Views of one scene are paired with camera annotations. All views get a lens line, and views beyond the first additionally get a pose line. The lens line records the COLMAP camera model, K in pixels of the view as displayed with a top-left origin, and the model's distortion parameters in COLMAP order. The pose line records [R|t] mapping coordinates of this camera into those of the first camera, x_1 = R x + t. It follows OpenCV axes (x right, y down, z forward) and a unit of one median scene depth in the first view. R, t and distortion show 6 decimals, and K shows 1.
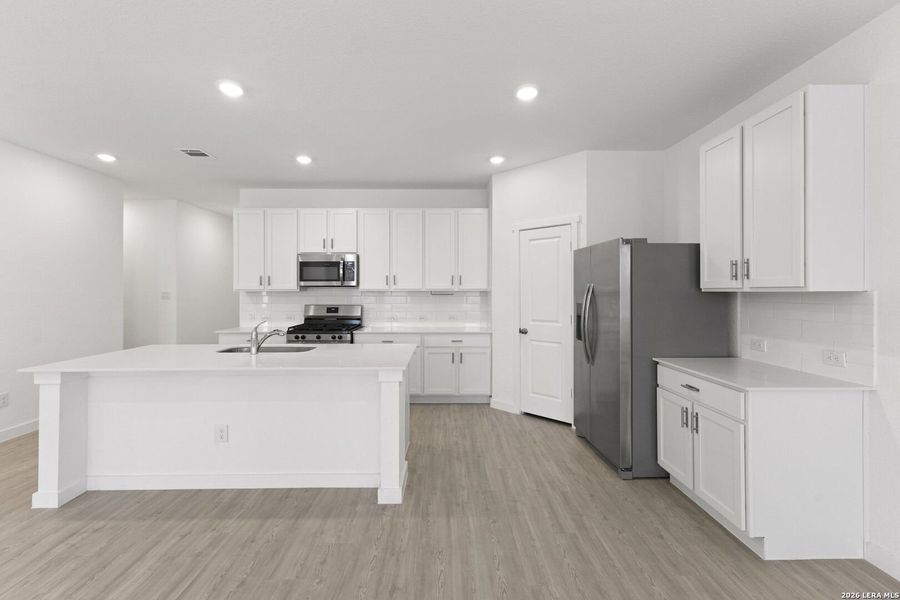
lens RADIAL K [[393.2, 0, 451.7], [0, 393.2, 287.5], [0, 0, 1]] dist [0.000866, 0.000104]
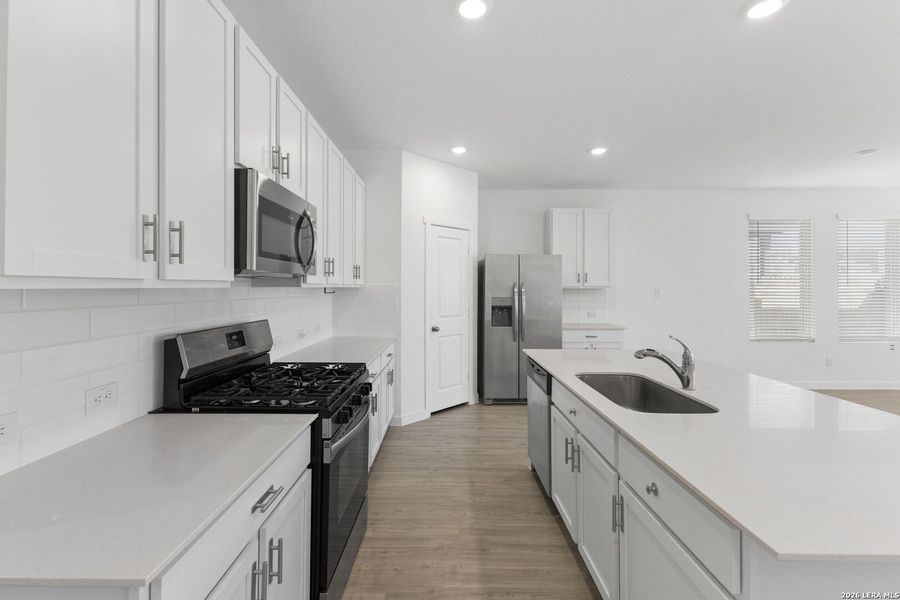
lens RADIAL K [[393.2, 0, 451.7], [0, 393.2, 287.5], [0, 0, 1]] dist [0.000866, 0.000104]
pose [[0.034996, -0.000874, 0.999387, -1.163602], [-0.008685, 0.999962, 0.001178, 0.009290], [-0.999350, -0.008721, 0.034987, 1.356492]]
